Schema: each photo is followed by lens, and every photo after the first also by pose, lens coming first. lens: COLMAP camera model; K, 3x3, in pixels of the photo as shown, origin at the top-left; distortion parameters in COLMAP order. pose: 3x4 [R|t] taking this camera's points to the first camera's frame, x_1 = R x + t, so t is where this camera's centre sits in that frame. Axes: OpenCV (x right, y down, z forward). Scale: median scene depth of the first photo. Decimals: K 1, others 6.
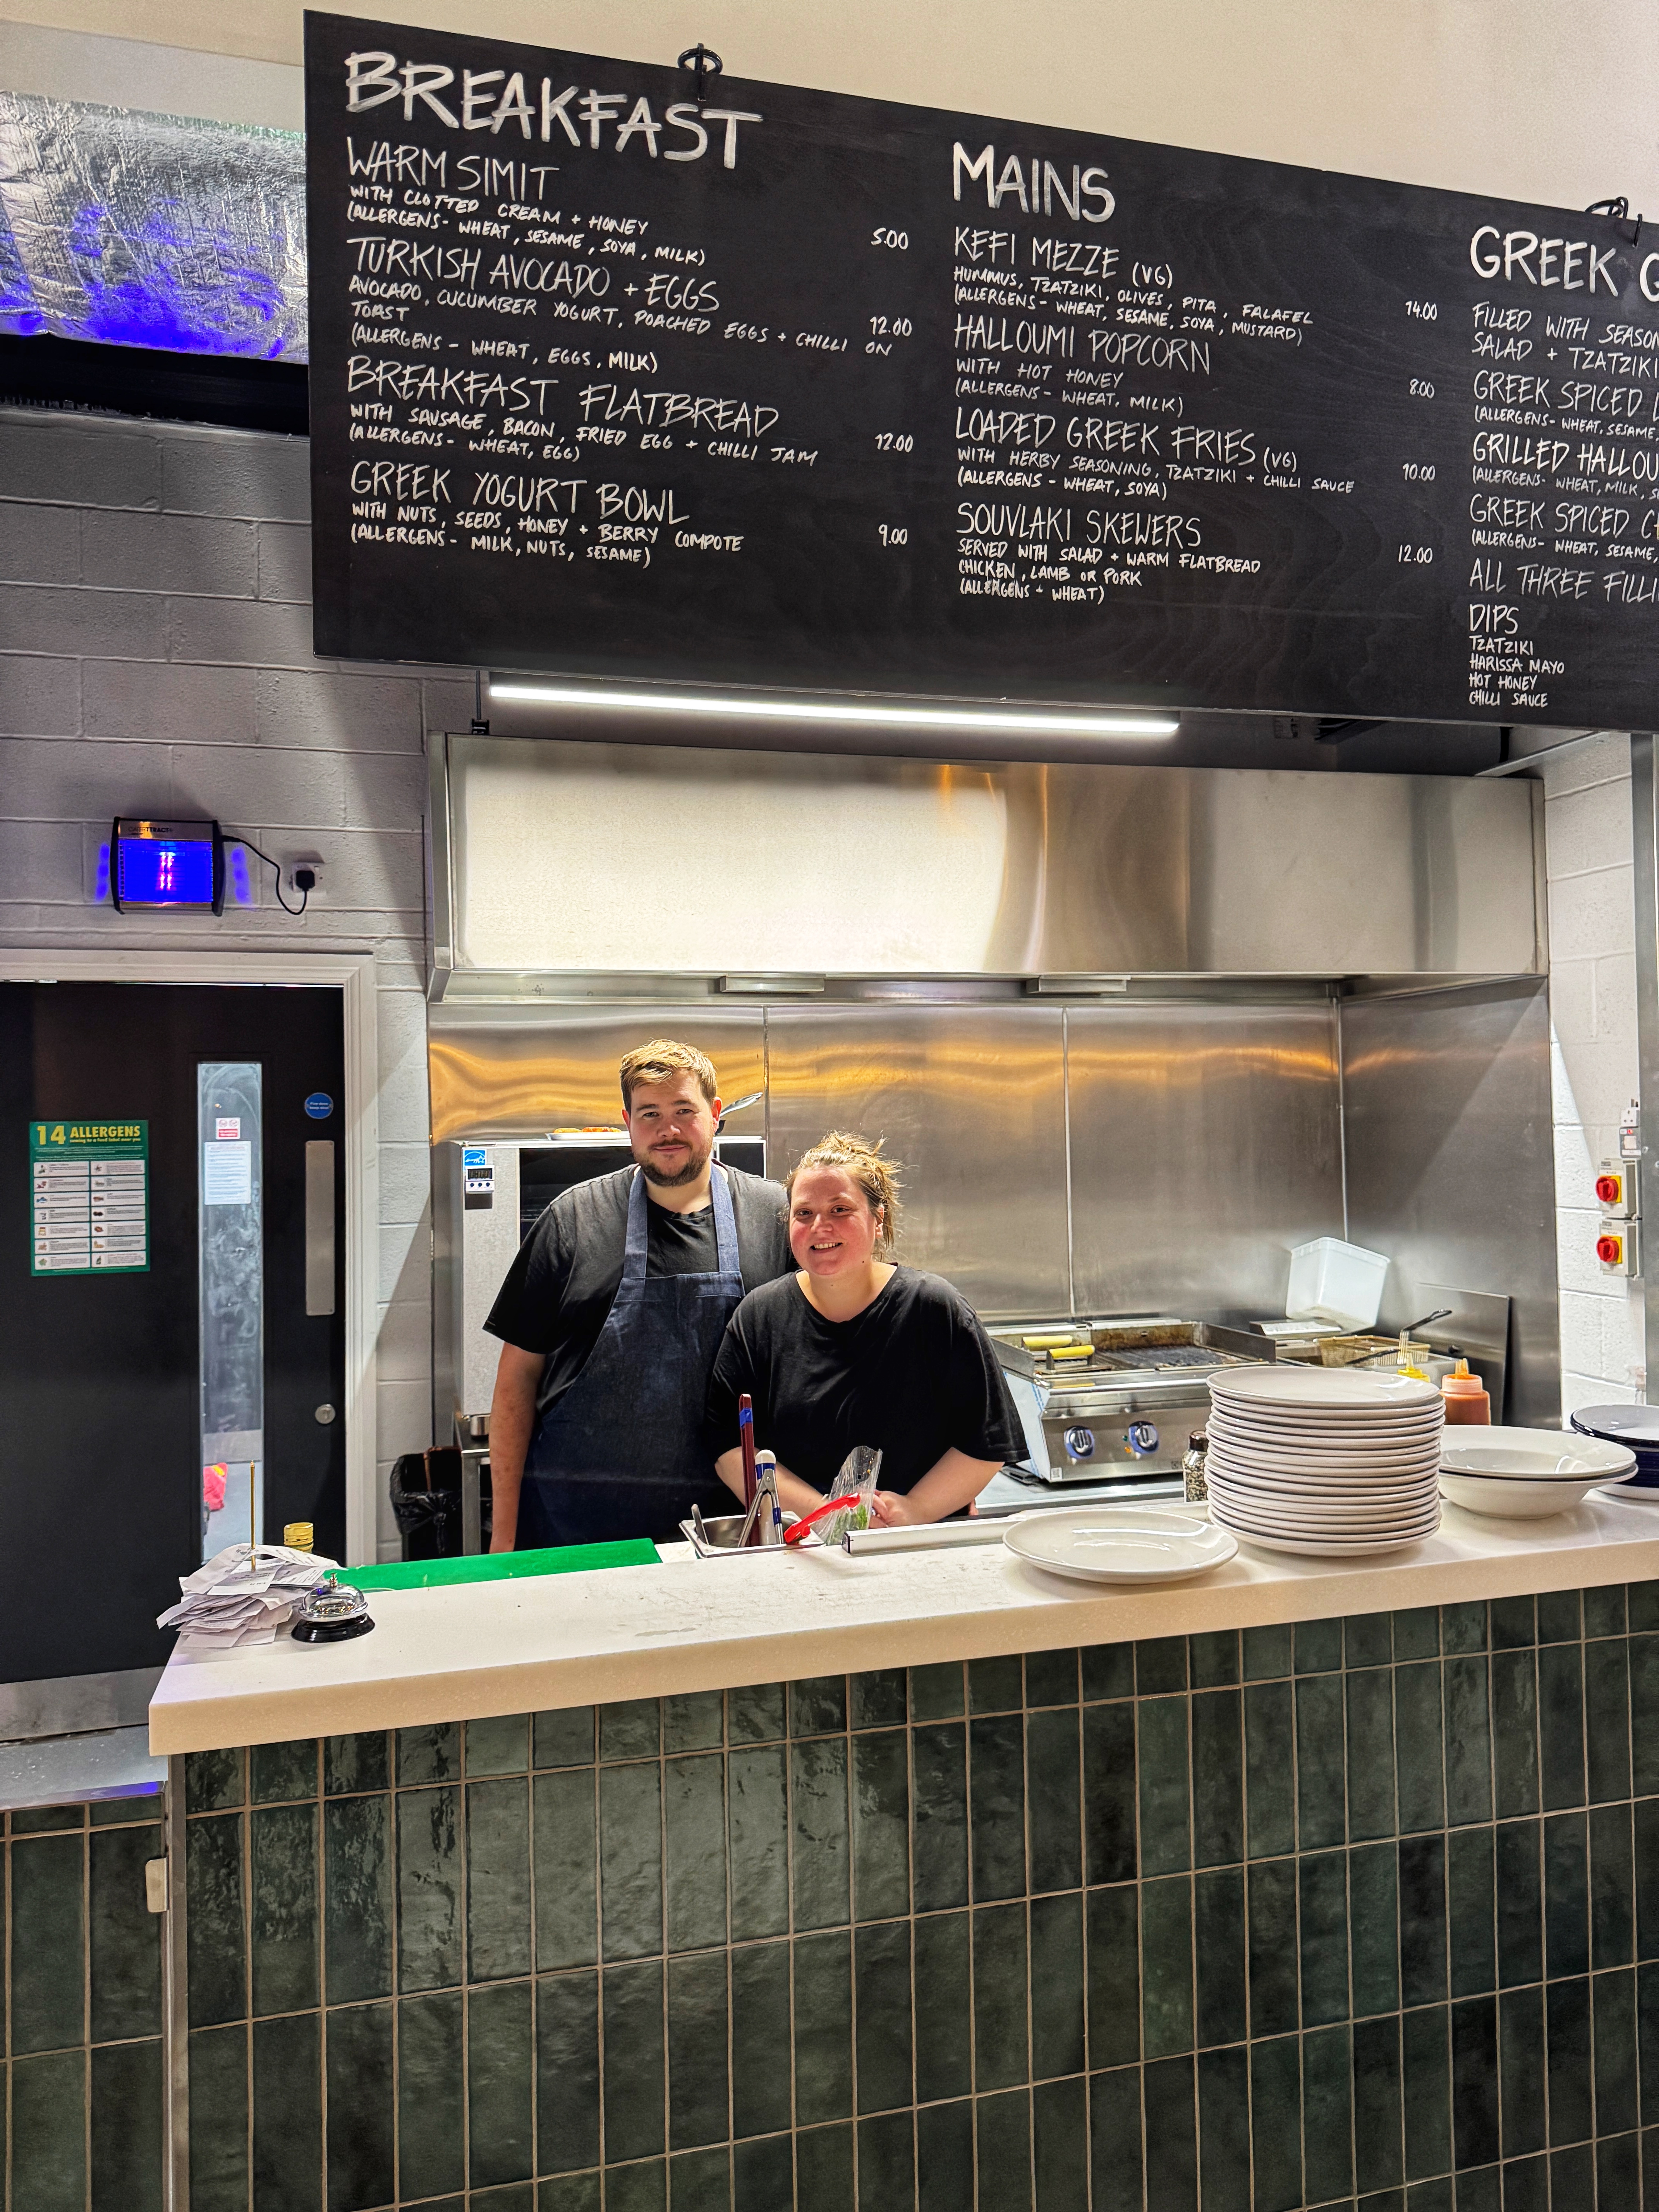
lens RADIAL K [[1631.1, 0, 831.9], [0, 1631.1, 1131.2], [0, 0, 1]] dist [0.008627, -0.003344]
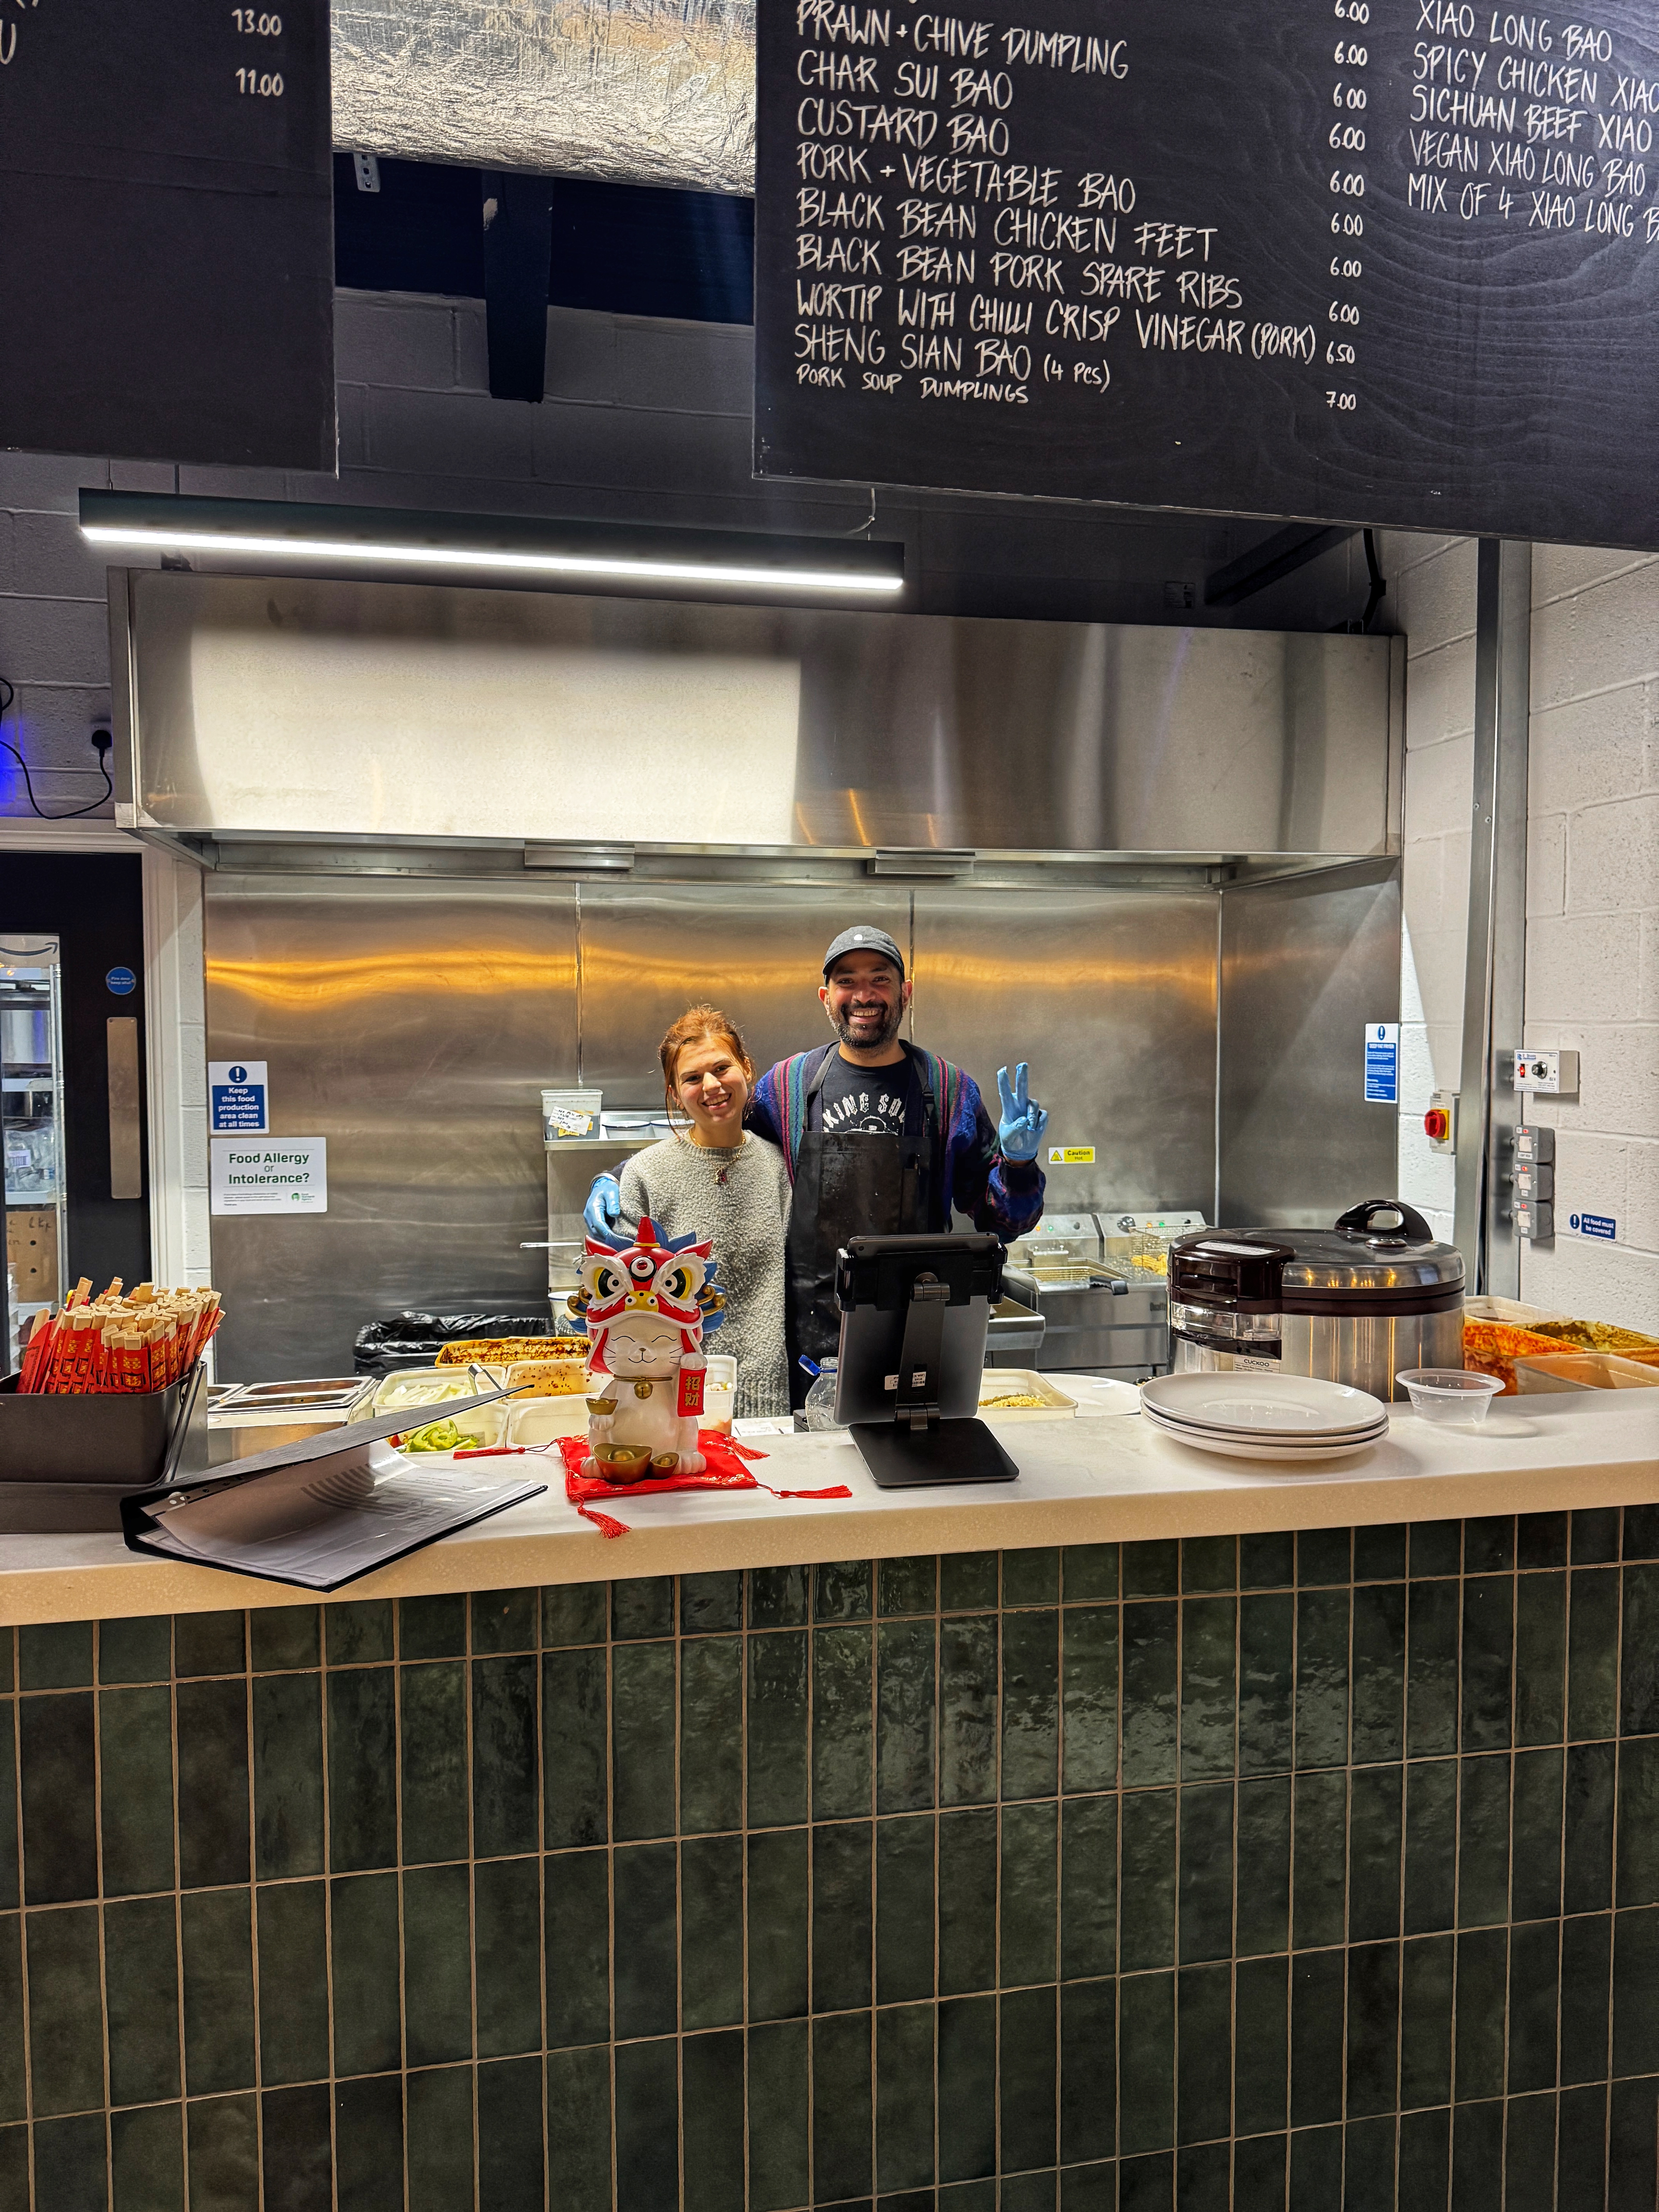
lens RADIAL K [[1631.1, 0, 838.4], [0, 1631.1, 1095.1], [0, 0, 1]] dist [0.008627, -0.003344]
pose [[0.997622, 0.021559, -0.065471, 0.178012], [-0.018371, 0.998634, 0.048916, -0.003036], [0.066436, -0.047597, 0.996655, 0.059675]]
